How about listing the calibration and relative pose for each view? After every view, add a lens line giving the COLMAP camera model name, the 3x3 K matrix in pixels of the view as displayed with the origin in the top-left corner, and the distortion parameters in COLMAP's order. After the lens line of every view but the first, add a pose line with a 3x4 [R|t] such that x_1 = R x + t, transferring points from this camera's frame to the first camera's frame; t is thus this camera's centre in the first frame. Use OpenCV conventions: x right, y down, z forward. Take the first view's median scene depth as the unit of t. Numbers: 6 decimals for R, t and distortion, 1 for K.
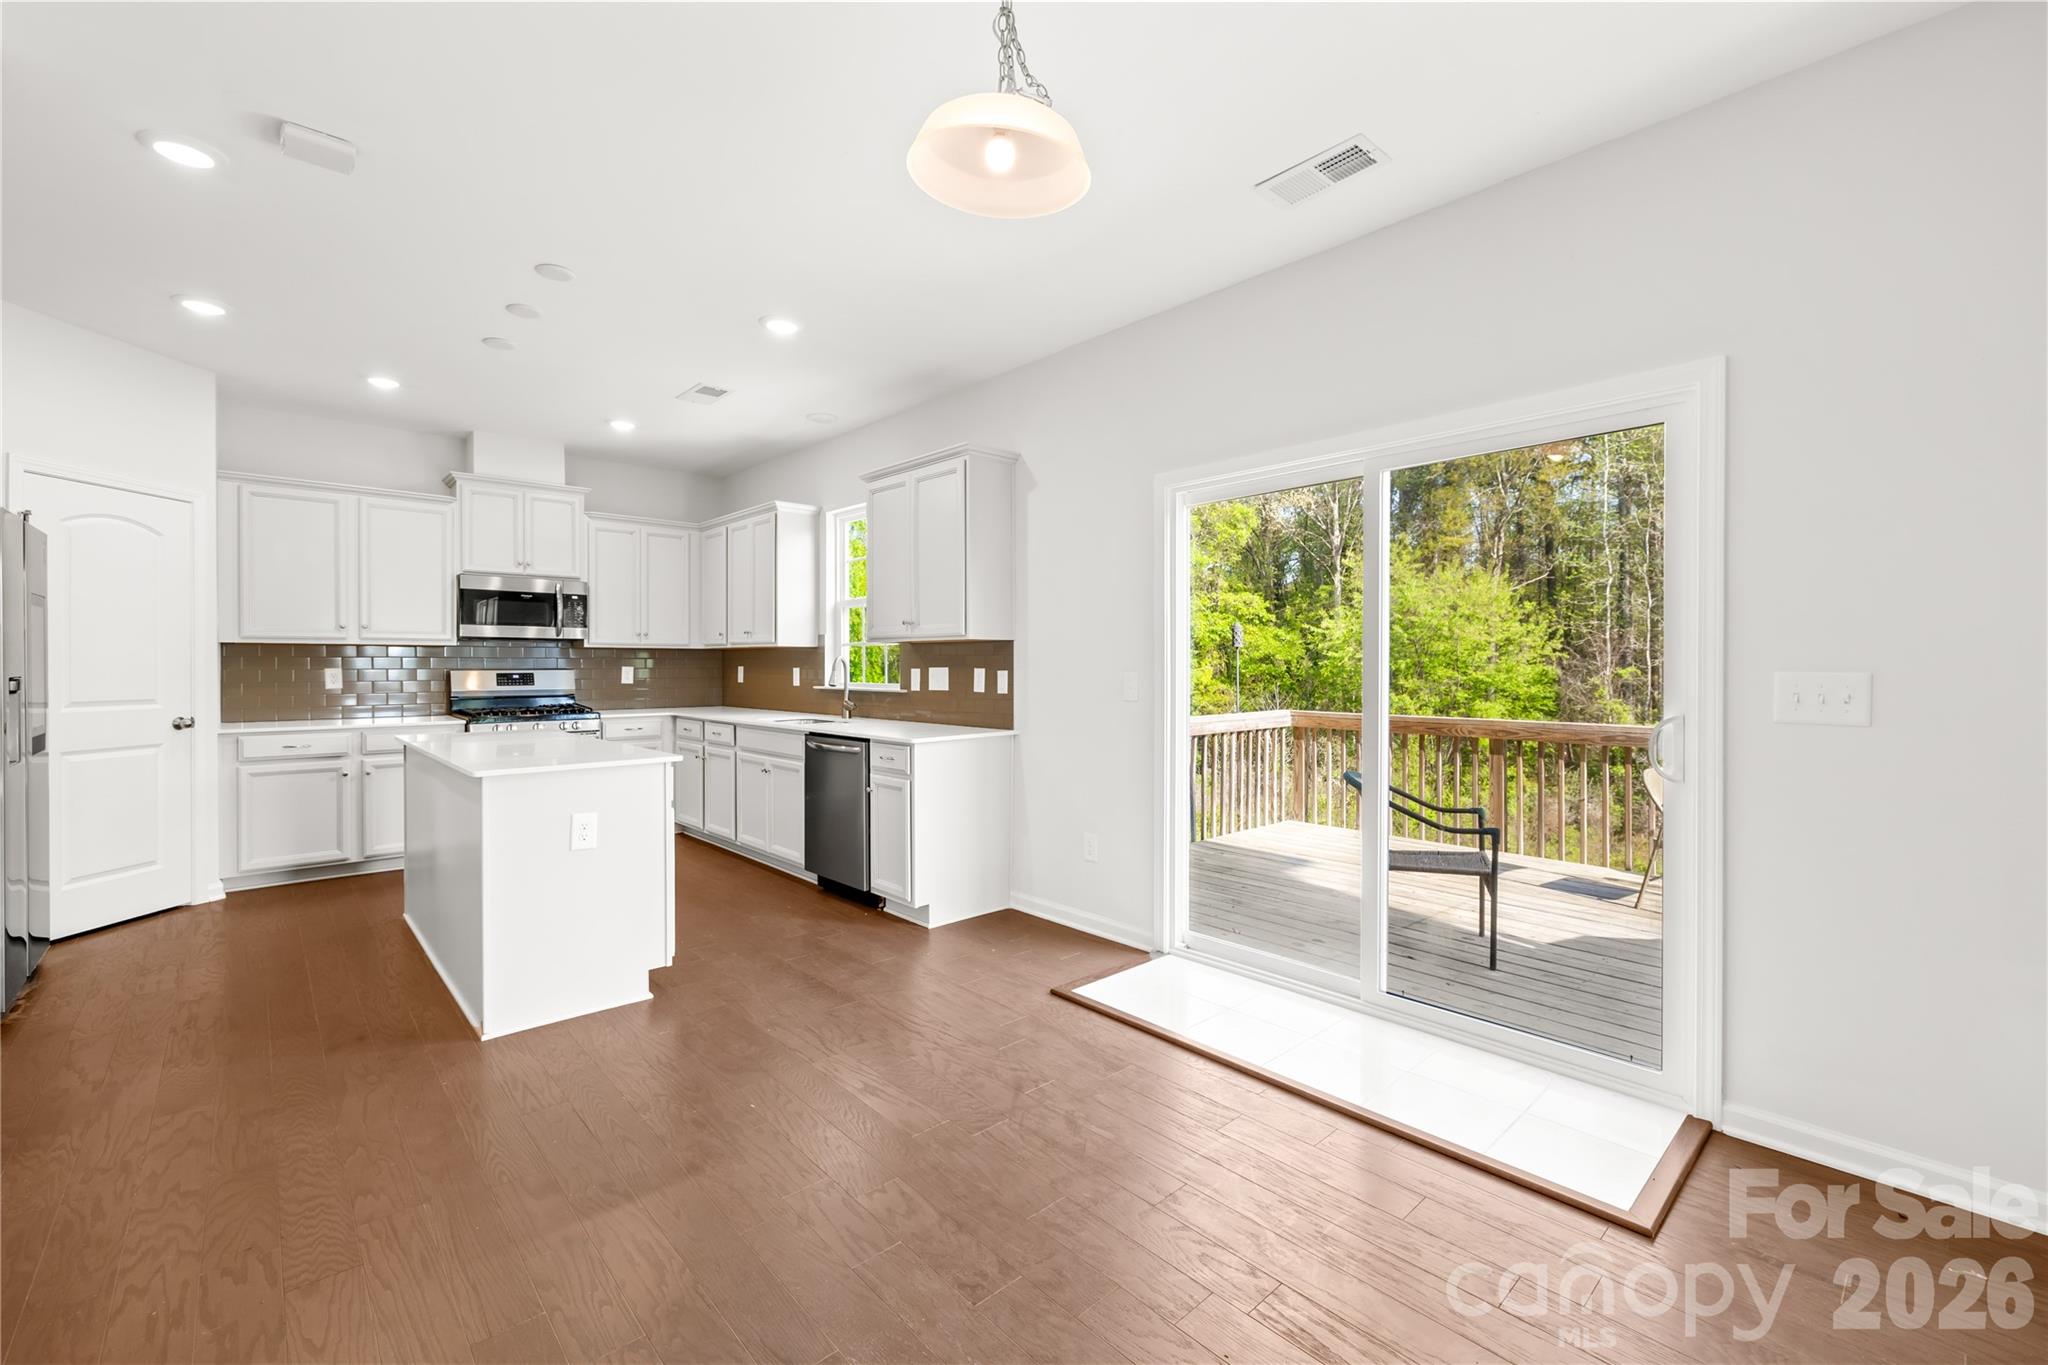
lens RADIAL K [[860.8, 0, 1017.3], [0, 860.8, 669.6], [0, 0, 1]] dist [0.001744, -0.001873]
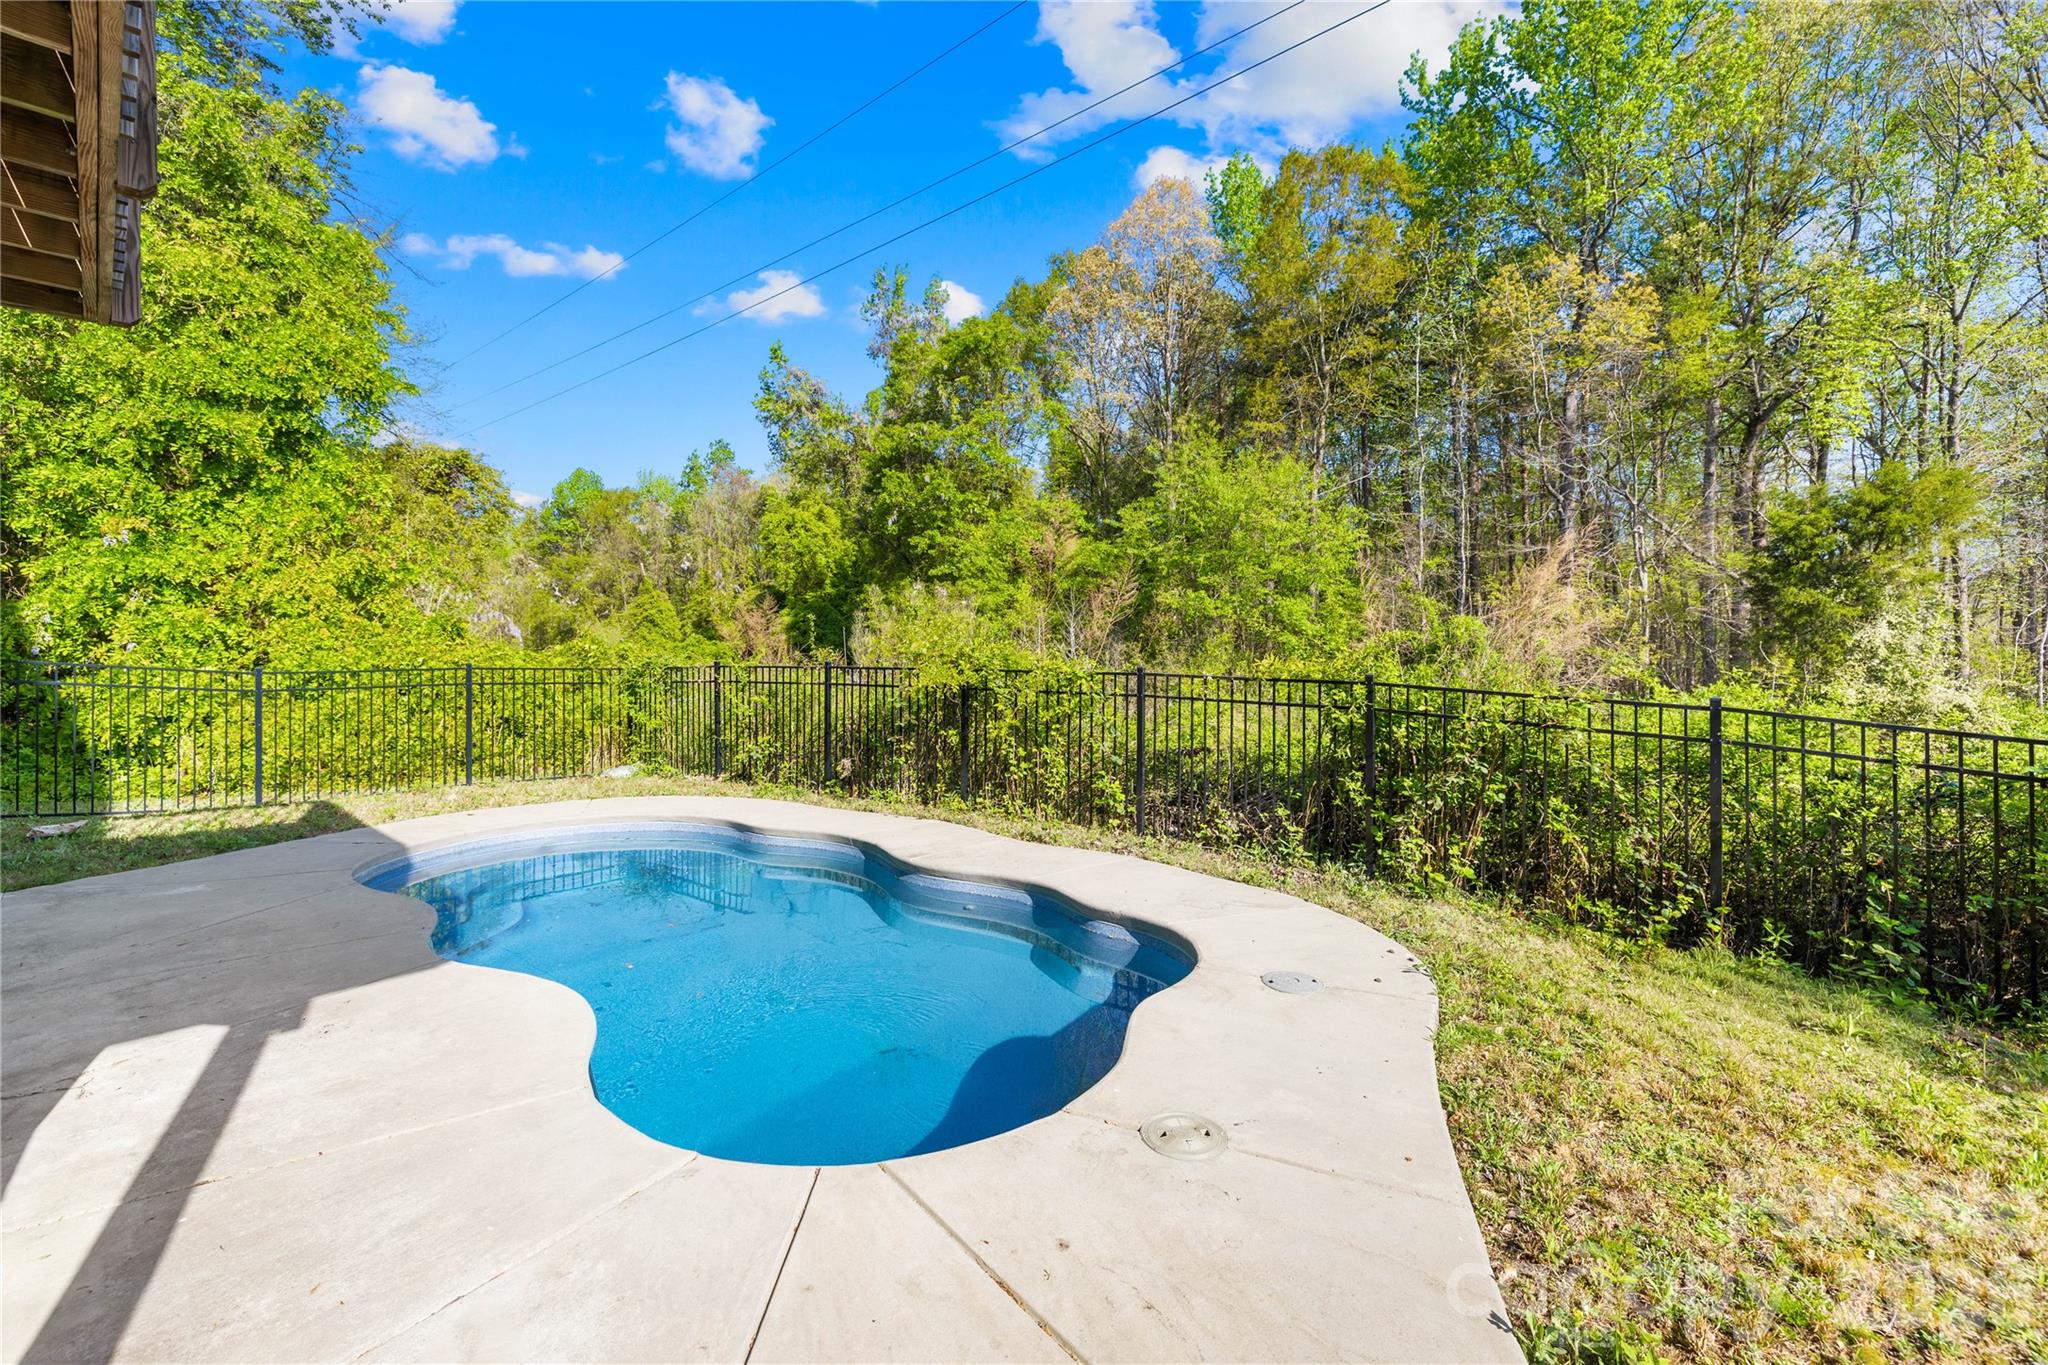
lens RADIAL K [[878.4, 0, 997.8], [0, 878.4, 637.3], [0, 0, 1]] dist [0.002261, -0.002511]
pose [[0.997883, -0.000427, 0.065032, 1.184737], [0.001447, 0.999877, -0.015634, 0.613685], [-0.065017, 0.015695, 0.997761, 0.673764]]
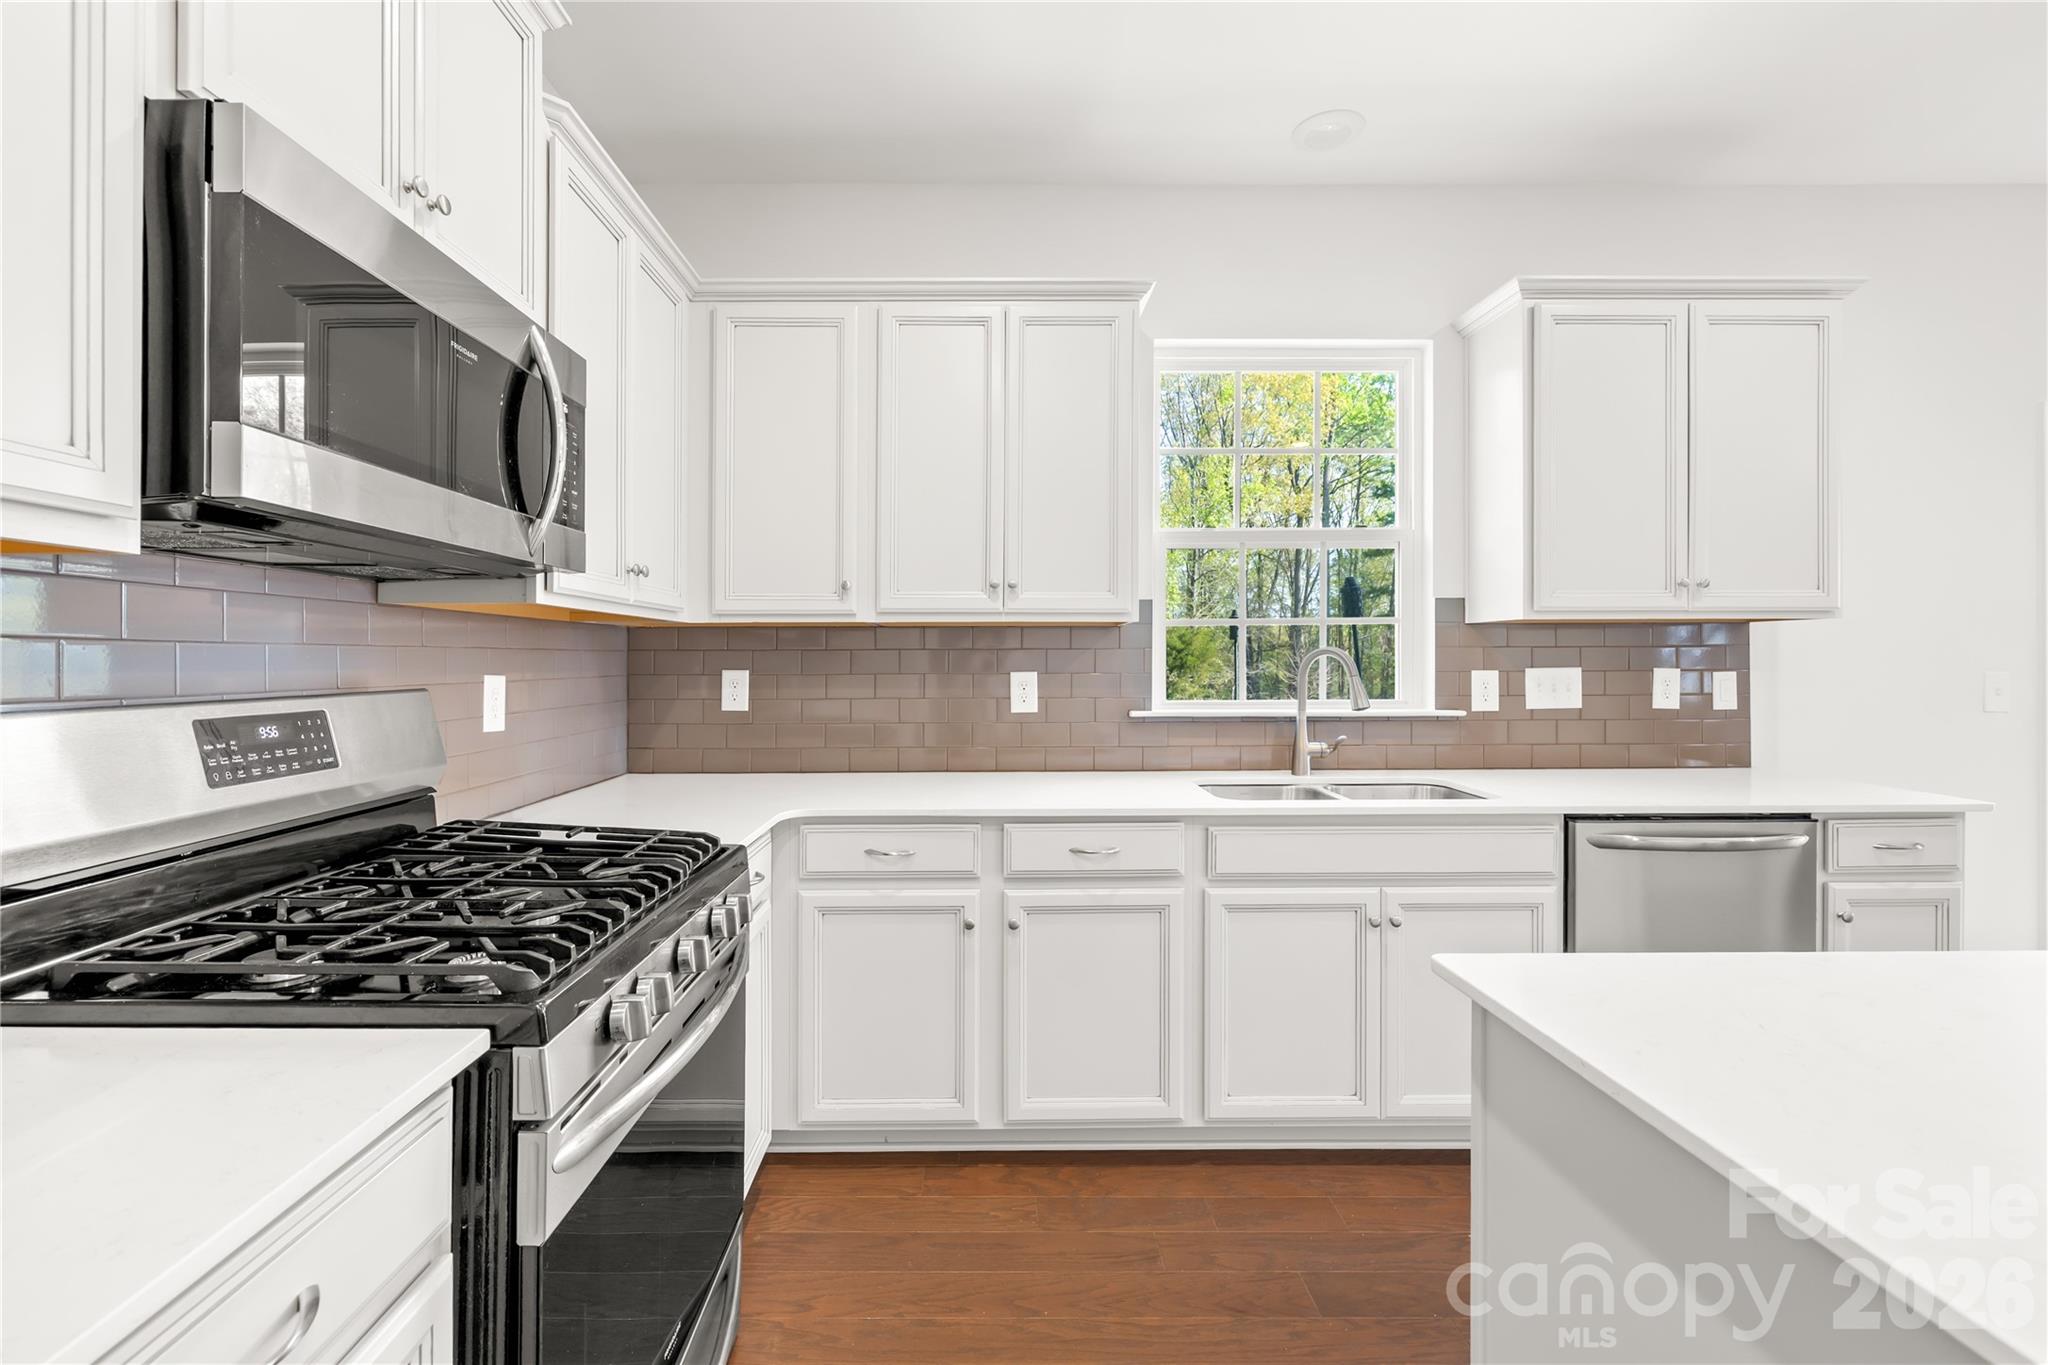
lens RADIAL K [[878.4, 0, 991.5], [0, 878.4, 679.6], [0, 0, 1]] dist [0.002261, -0.002511]
pose [[0.667522, -0.019876, 0.744325, -0.656223], [0.006595, 0.999762, 0.020783, -0.007653], [-0.744561, -0.008965, 0.667494, 0.774150]]
